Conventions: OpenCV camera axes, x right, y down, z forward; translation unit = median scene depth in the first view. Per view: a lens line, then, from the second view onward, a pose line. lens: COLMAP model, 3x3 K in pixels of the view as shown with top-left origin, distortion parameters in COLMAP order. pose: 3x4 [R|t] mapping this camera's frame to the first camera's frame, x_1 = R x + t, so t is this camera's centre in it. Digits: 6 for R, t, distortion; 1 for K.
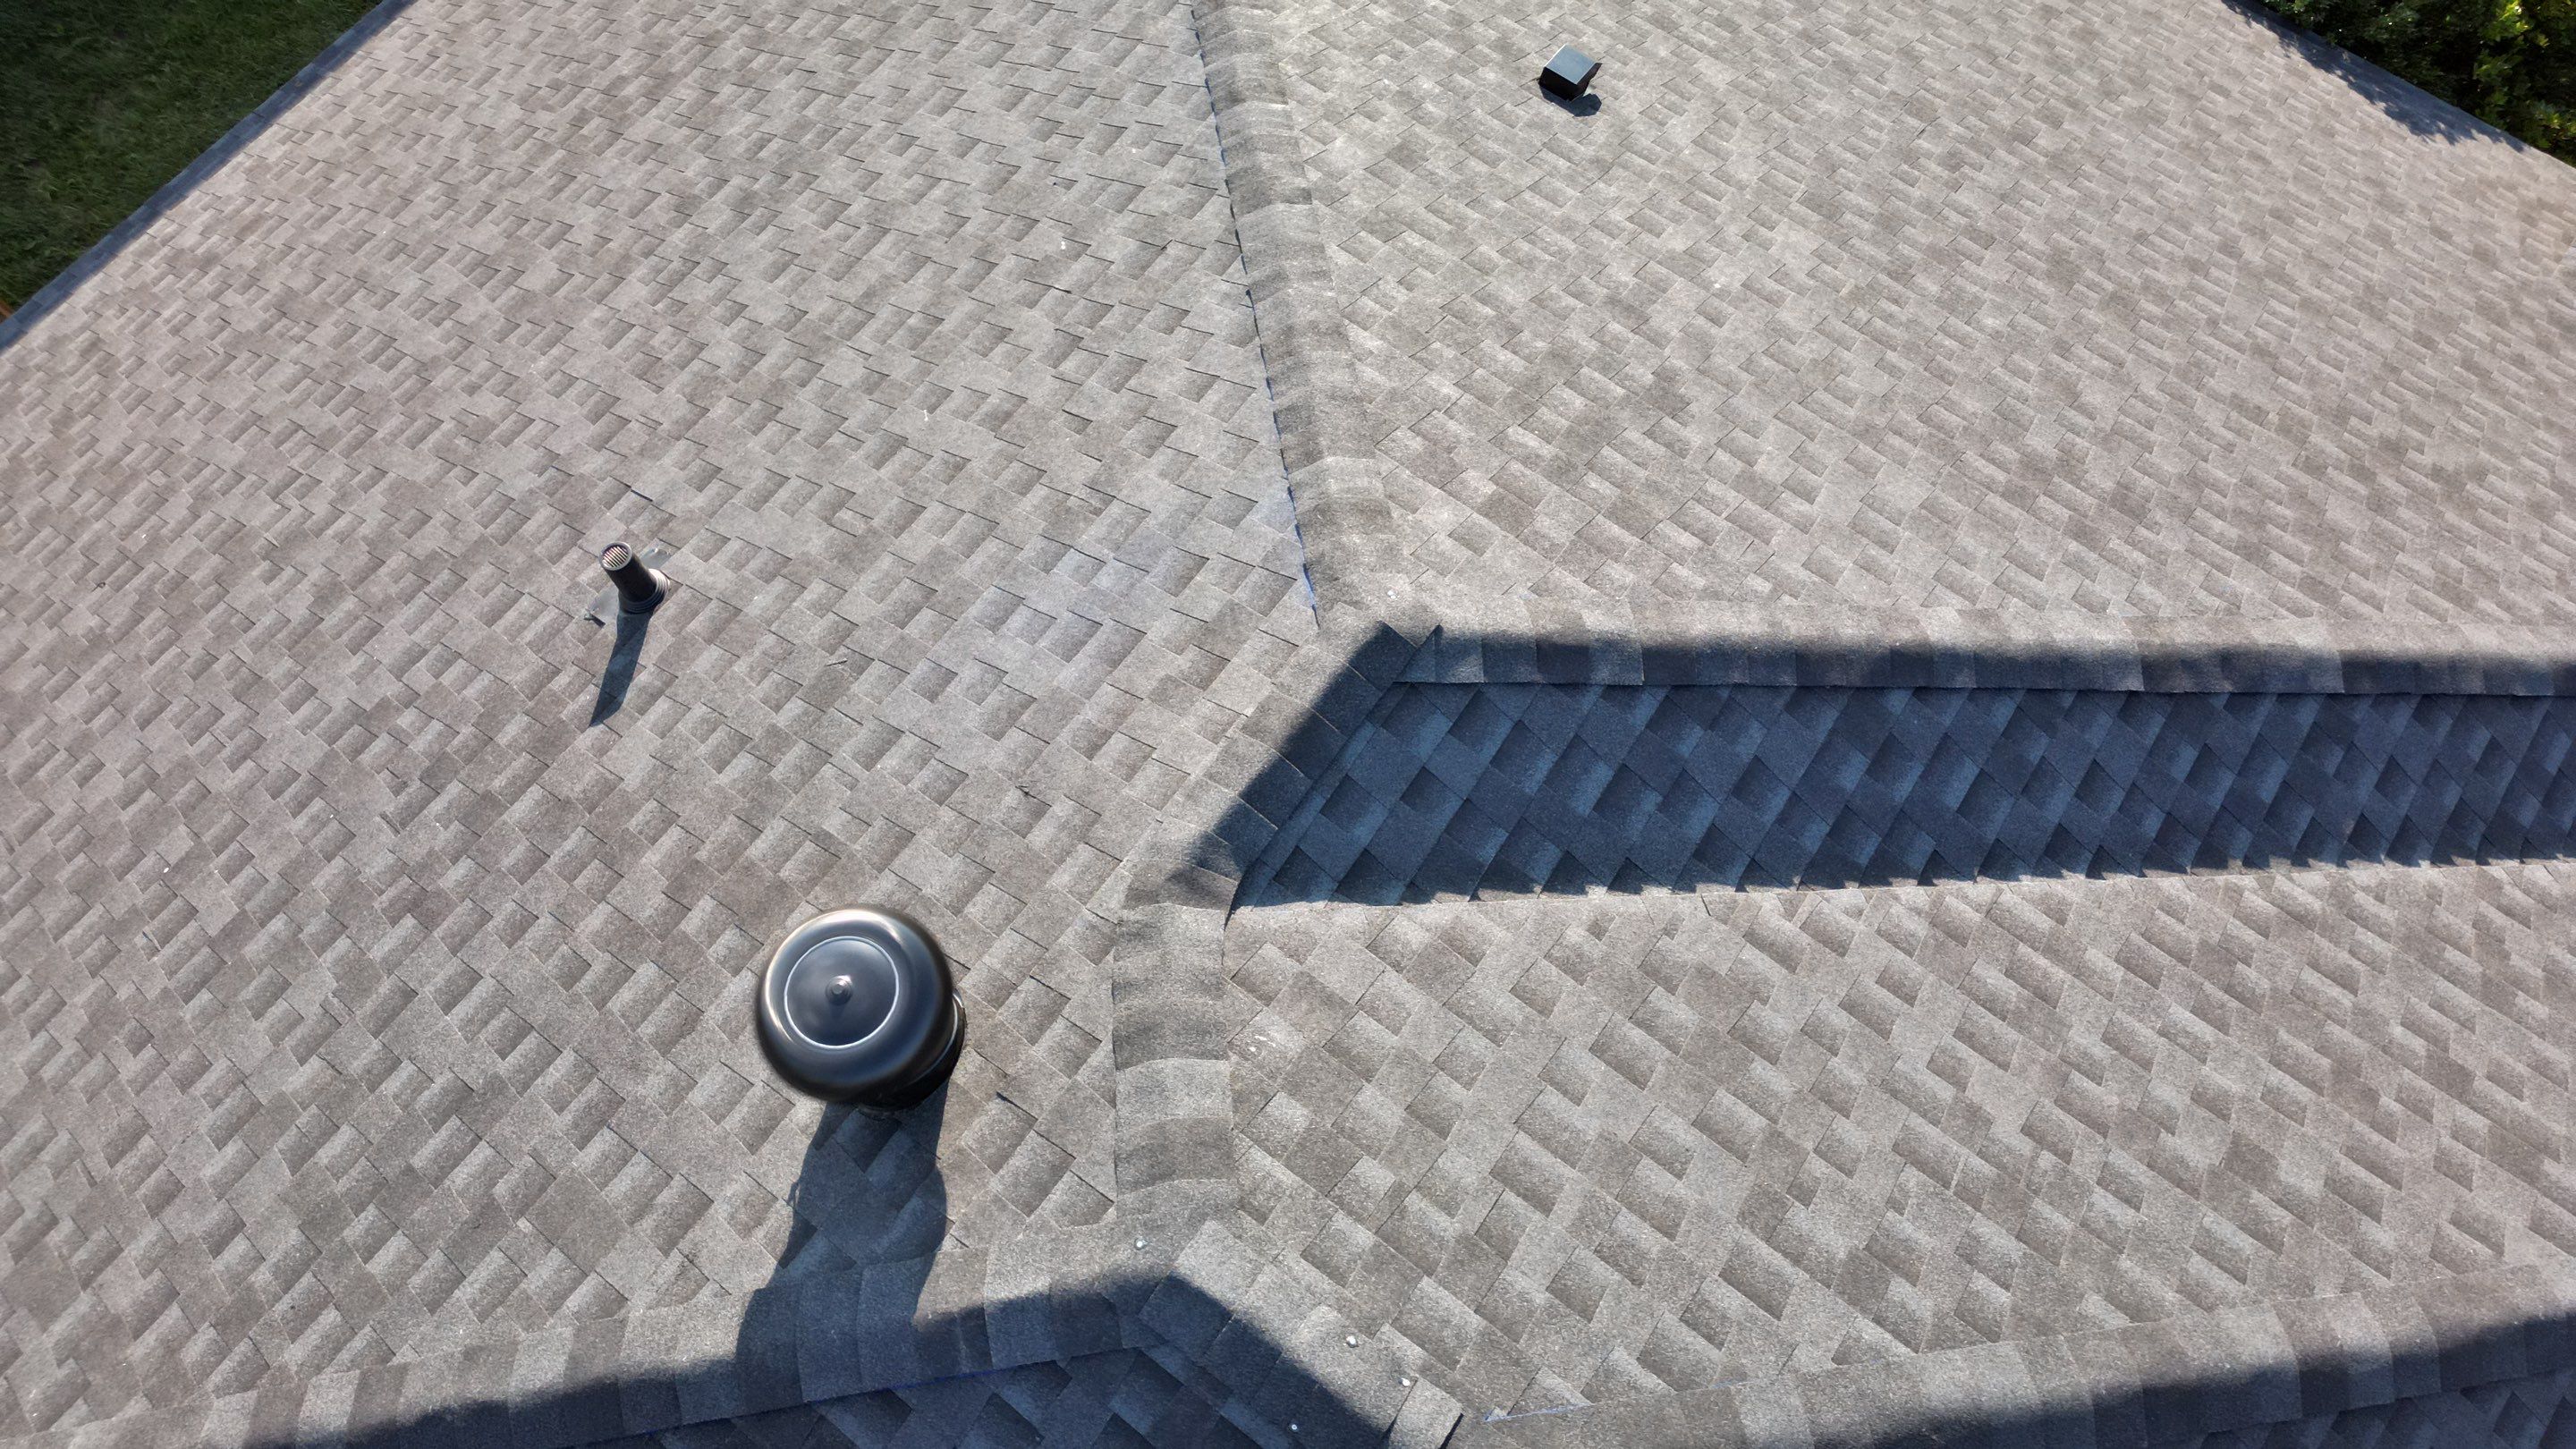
lens RADIAL K [[1811.6, 0, 1288.0], [0, 1811.6, 724.5], [0, 0, 1]] dist [0.084714, -0.091277]
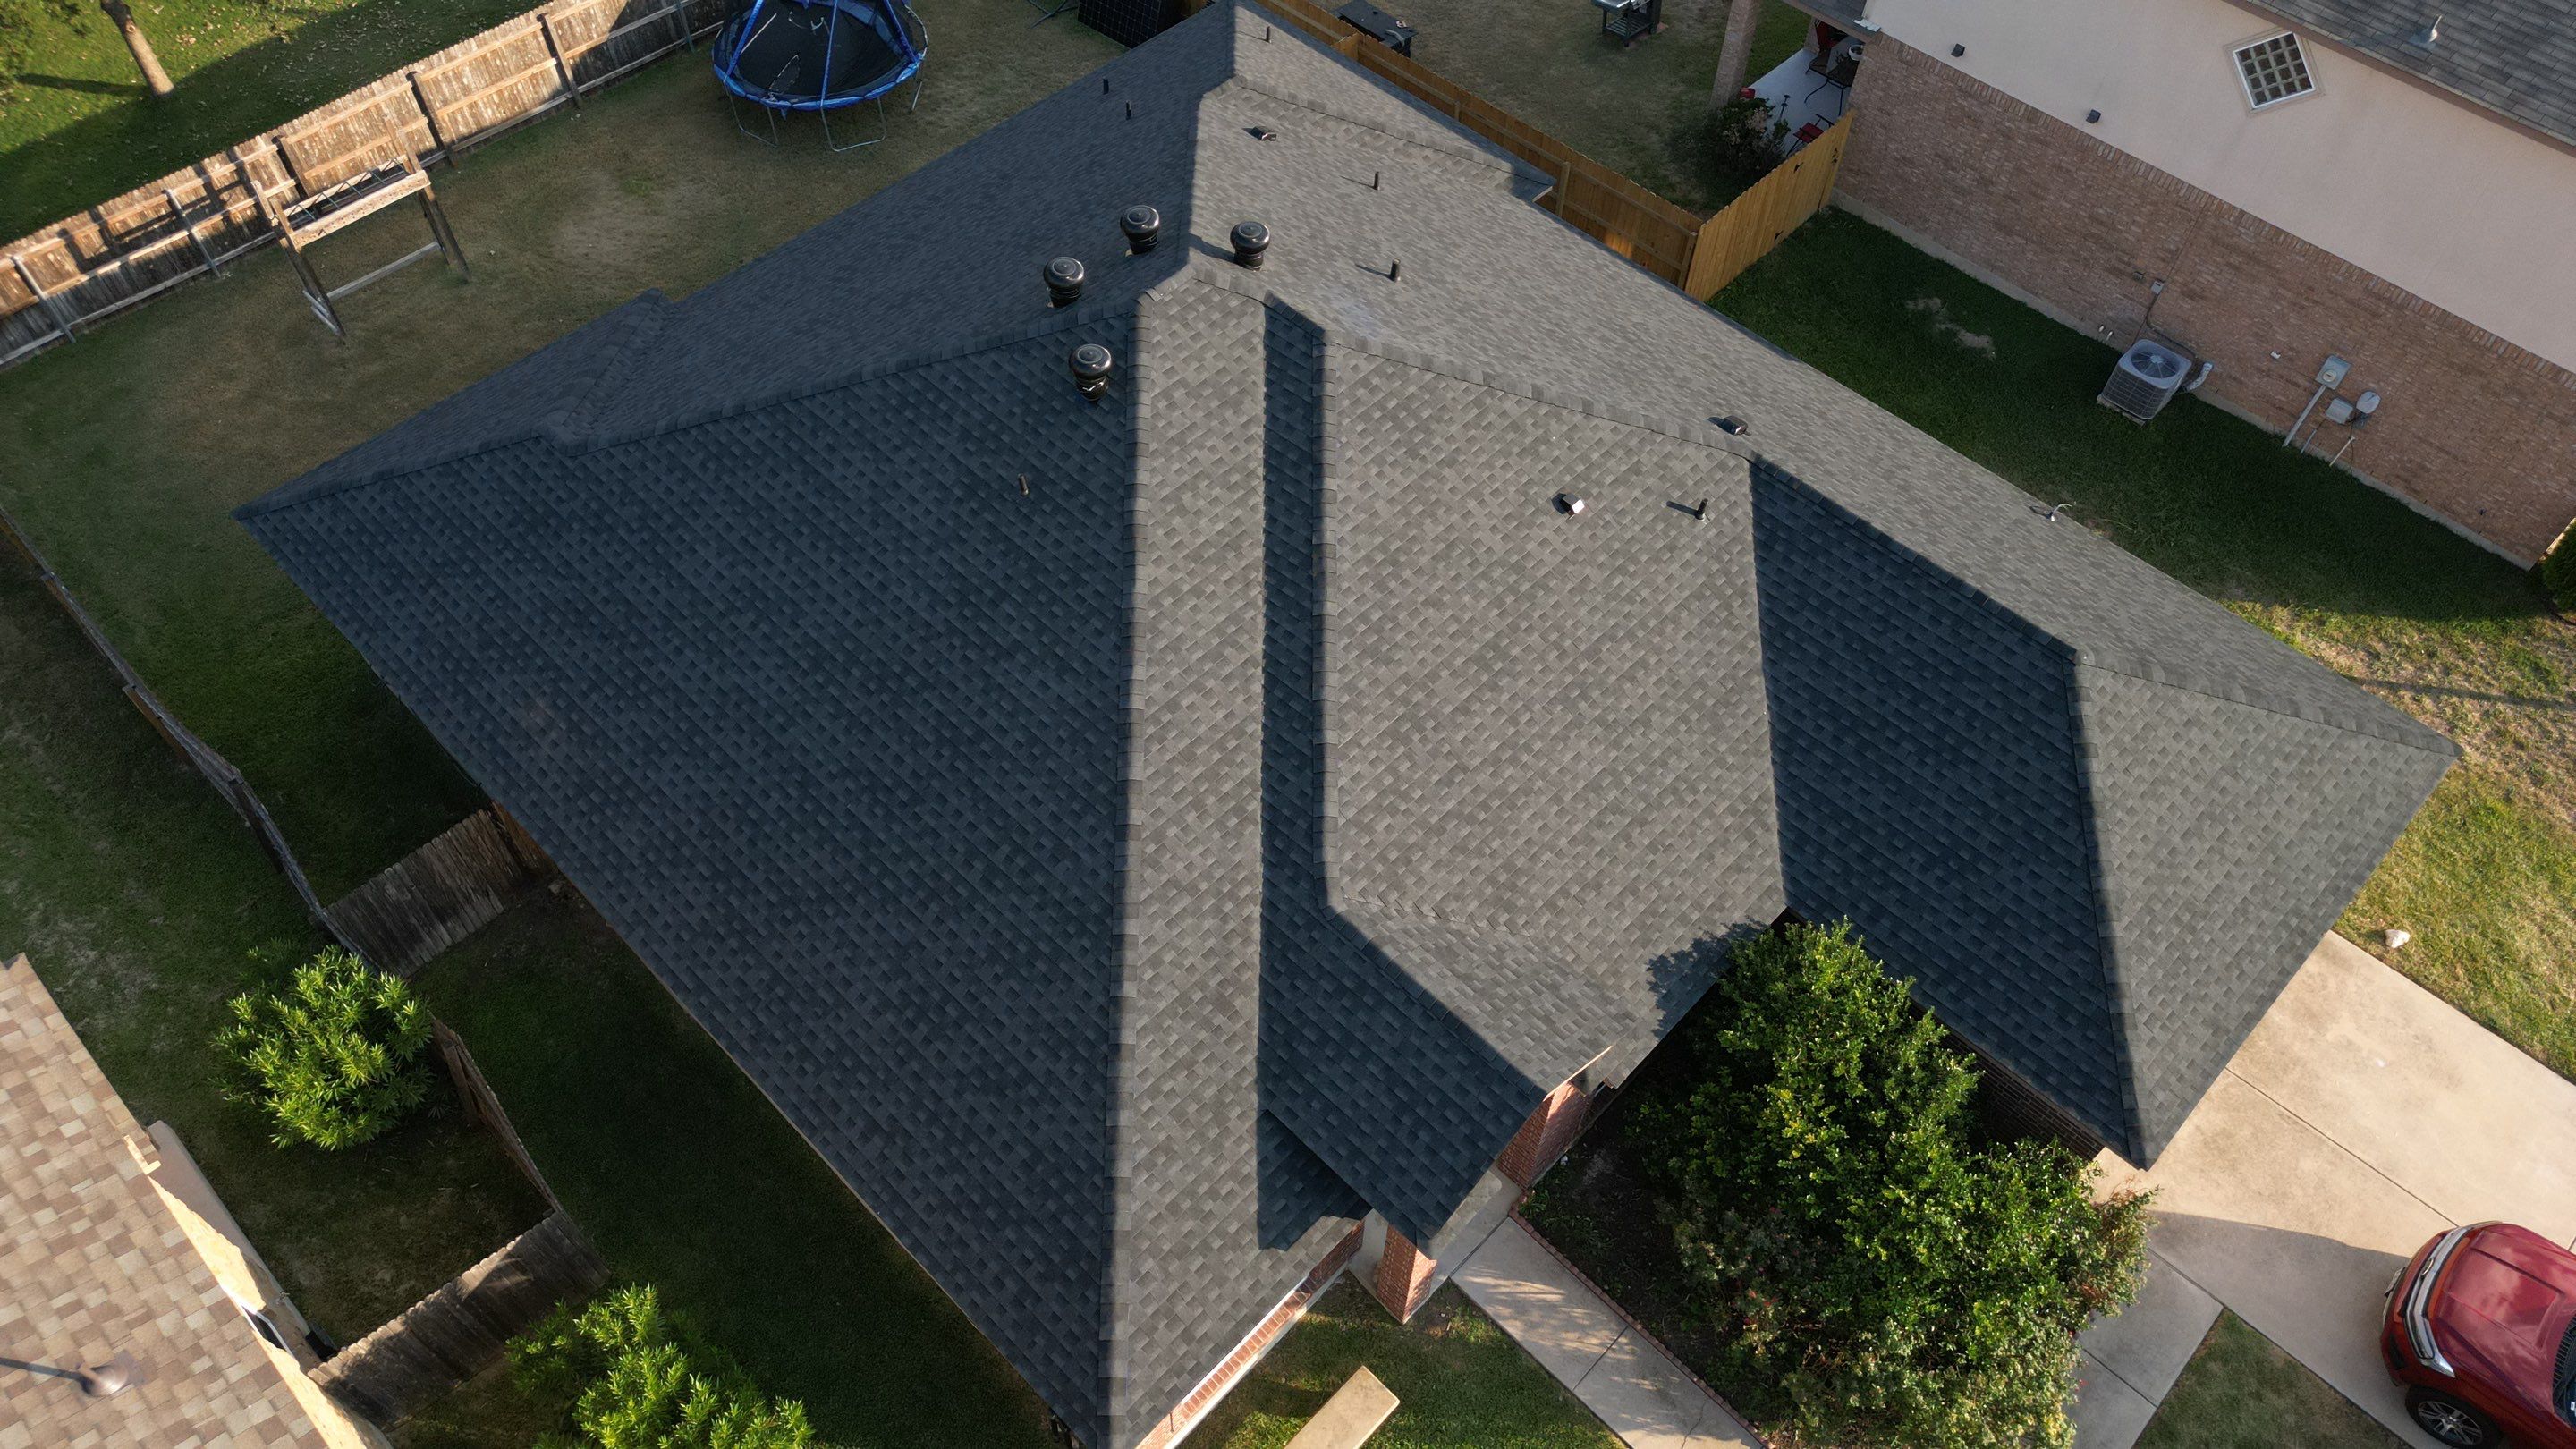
lens RADIAL K [[1811.6, 0, 1288.0], [0, 1811.6, 724.5], [0, 0, 1]] dist [0.084714, -0.091277]
pose [[-0.132212, 0.795658, -0.591142, 2.769623], [-0.930647, 0.105643, 0.350336, -1.141918], [0.341197, 0.596463, 0.726509, -1.322753]]
